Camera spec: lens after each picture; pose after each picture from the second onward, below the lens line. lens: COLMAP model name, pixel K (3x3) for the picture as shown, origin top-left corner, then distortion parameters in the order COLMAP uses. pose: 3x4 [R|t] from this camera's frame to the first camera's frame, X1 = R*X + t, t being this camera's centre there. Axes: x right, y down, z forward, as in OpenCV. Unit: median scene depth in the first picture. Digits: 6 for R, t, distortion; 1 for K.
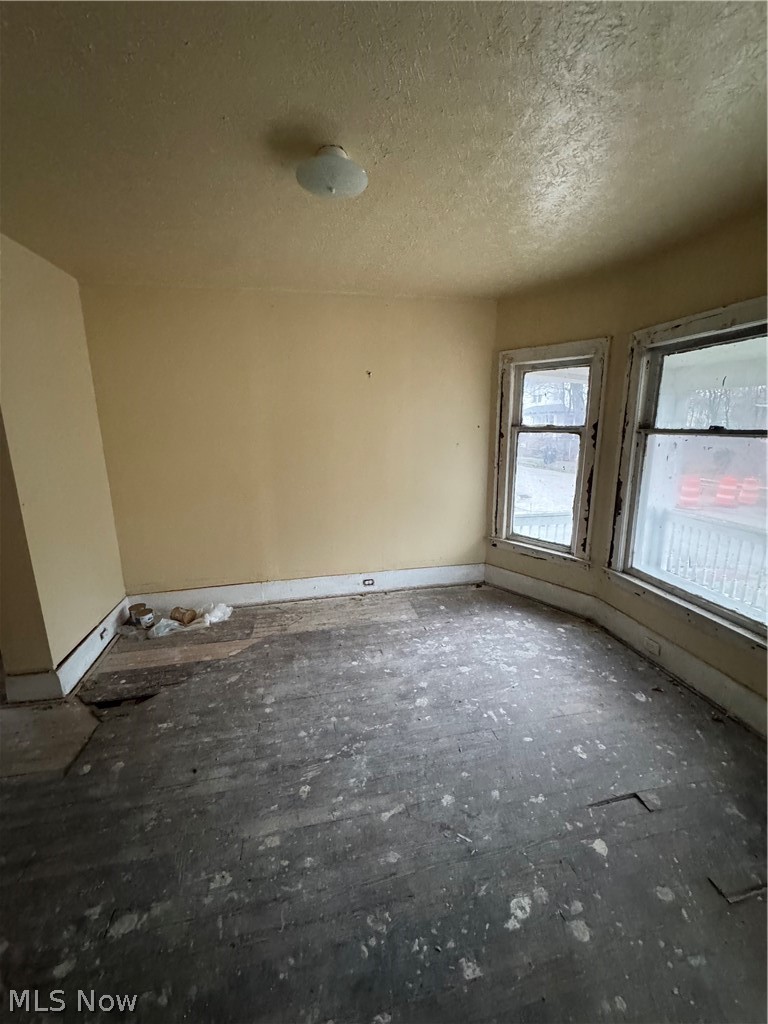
lens RADIAL K [[409.3, 0, 383.8], [0, 409.3, 510.6], [0, 0, 1]] dist [-0.004451, 0.000450]
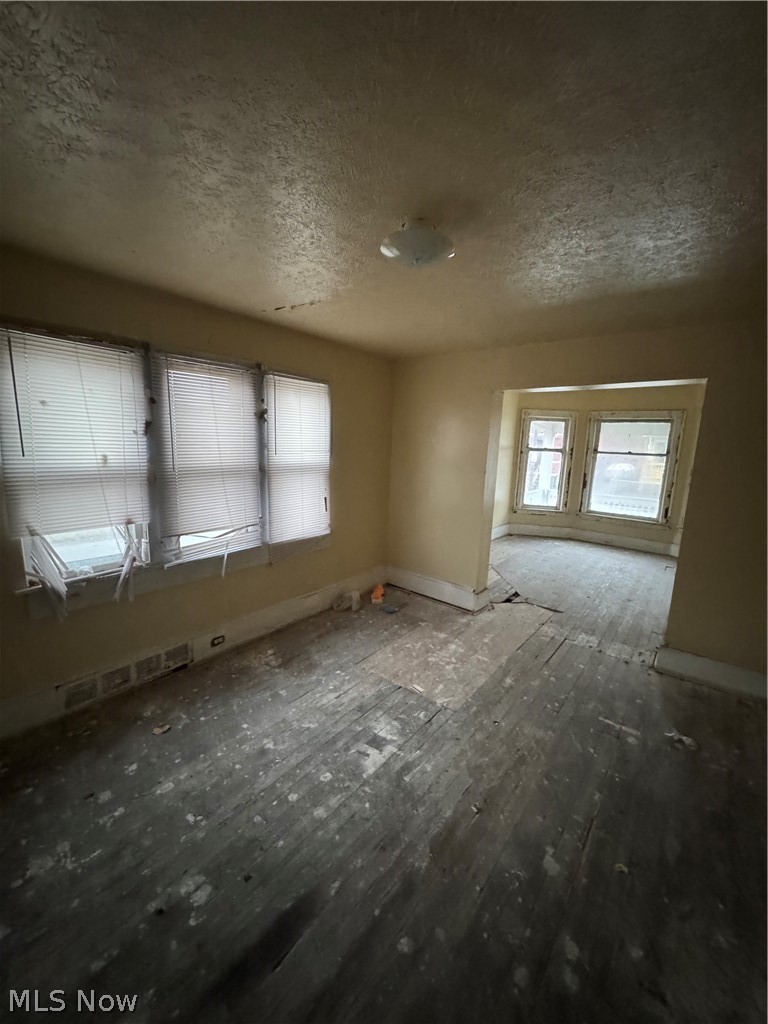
lens RADIAL K [[409.3, 0, 384.1], [0, 409.3, 510.4], [0, 0, 1]] dist [-0.004451, 0.000450]
pose [[0.764980, -0.072954, 0.639909, -1.951497], [0.091322, 0.995812, 0.004357, 0.024474], [-0.637546, 0.055105, 0.768439, -0.042910]]
